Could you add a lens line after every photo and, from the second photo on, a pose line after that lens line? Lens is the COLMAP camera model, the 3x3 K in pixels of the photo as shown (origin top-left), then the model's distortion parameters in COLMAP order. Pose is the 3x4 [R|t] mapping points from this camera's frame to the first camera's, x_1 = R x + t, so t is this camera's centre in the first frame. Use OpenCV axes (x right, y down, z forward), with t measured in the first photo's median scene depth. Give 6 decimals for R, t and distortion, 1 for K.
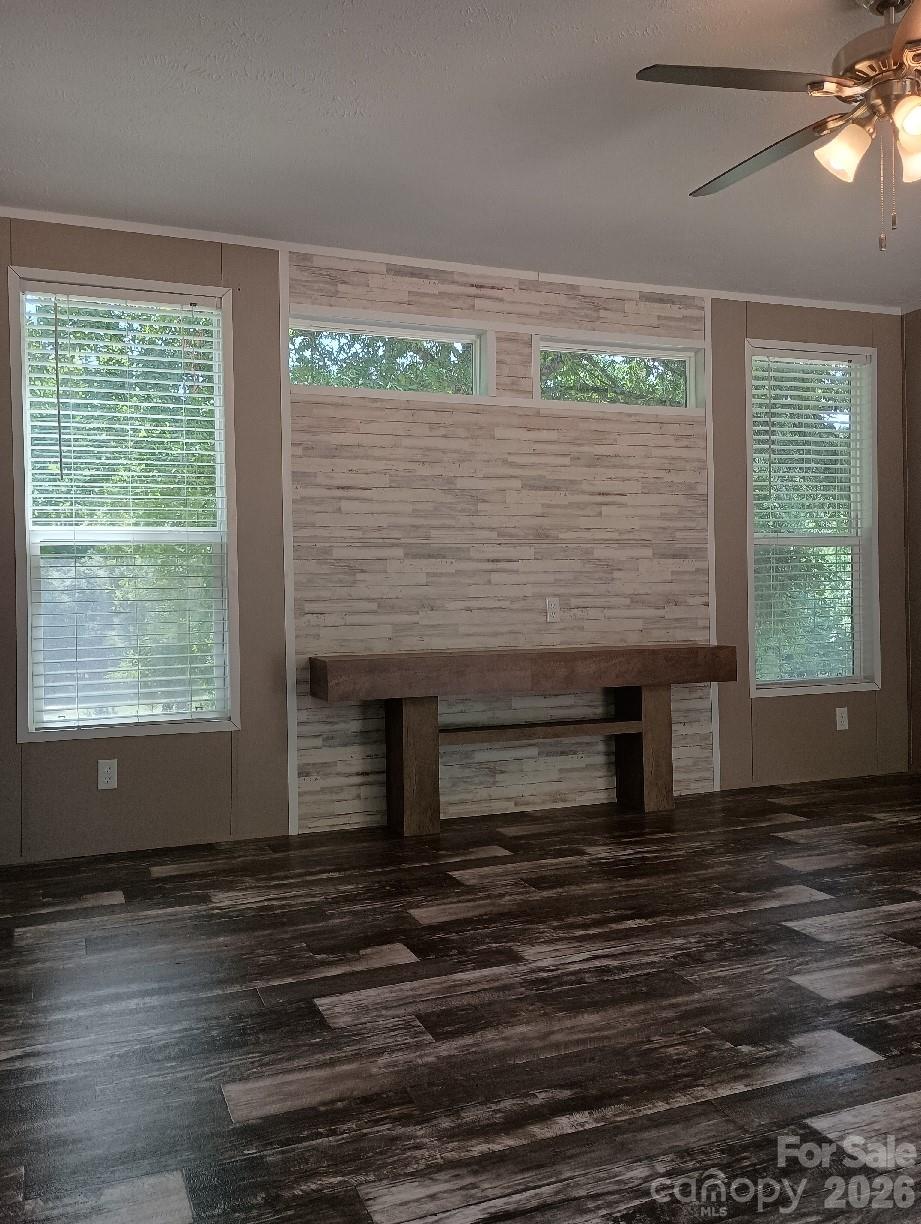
lens RADIAL K [[1025.2, 0, 460.5], [0, 1025.2, 612.0], [0, 0, 1]] dist [0.078374, -0.014568]
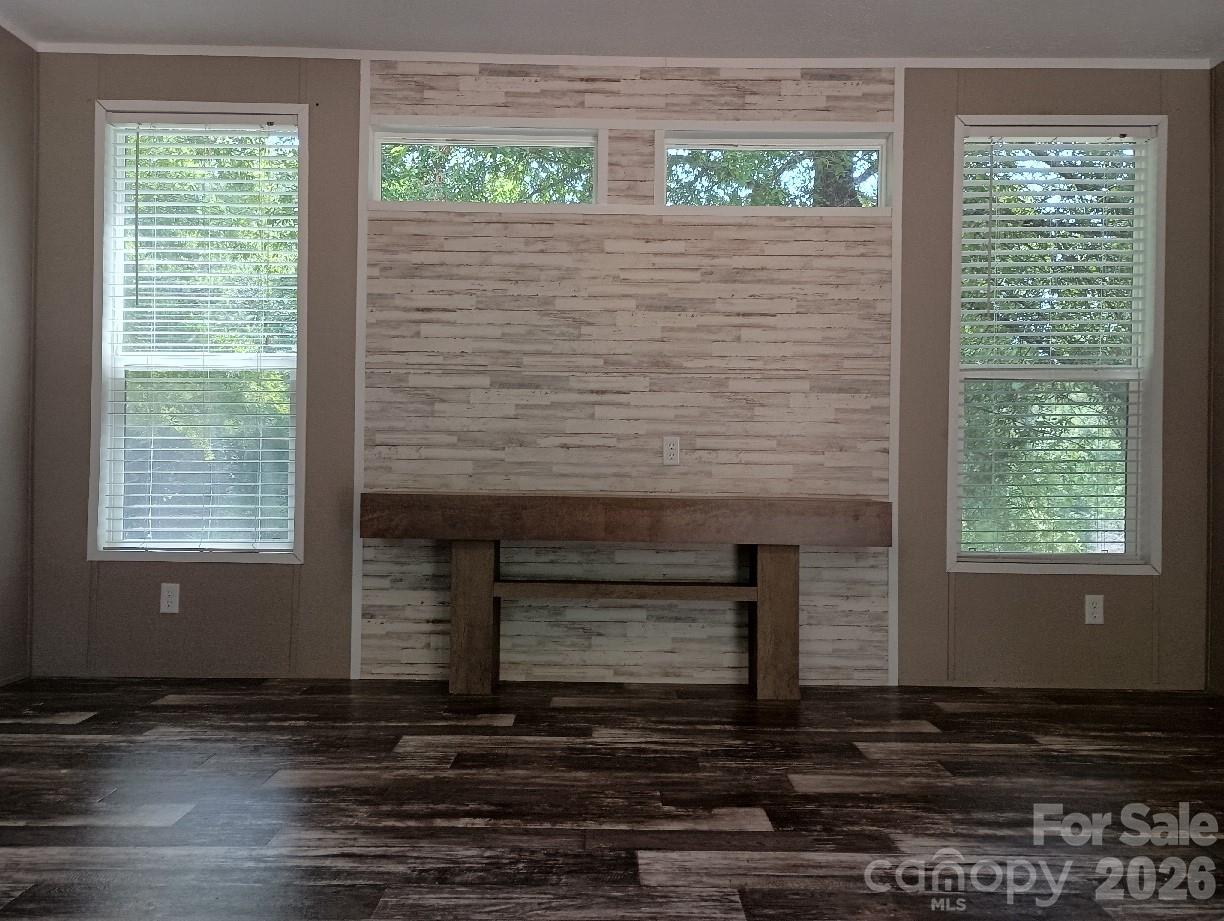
lens RADIAL K [[1052.6, 0, 615.7], [0, 1052.6, 442.9], [0, 0, 1]] dist [0.055393, 0.000095]
pose [[0.928724, 0.033995, -0.369211, 0.372739], [-0.034526, 0.999390, 0.005171, -0.011684], [0.369161, 0.007945, 0.929331, 0.169599]]
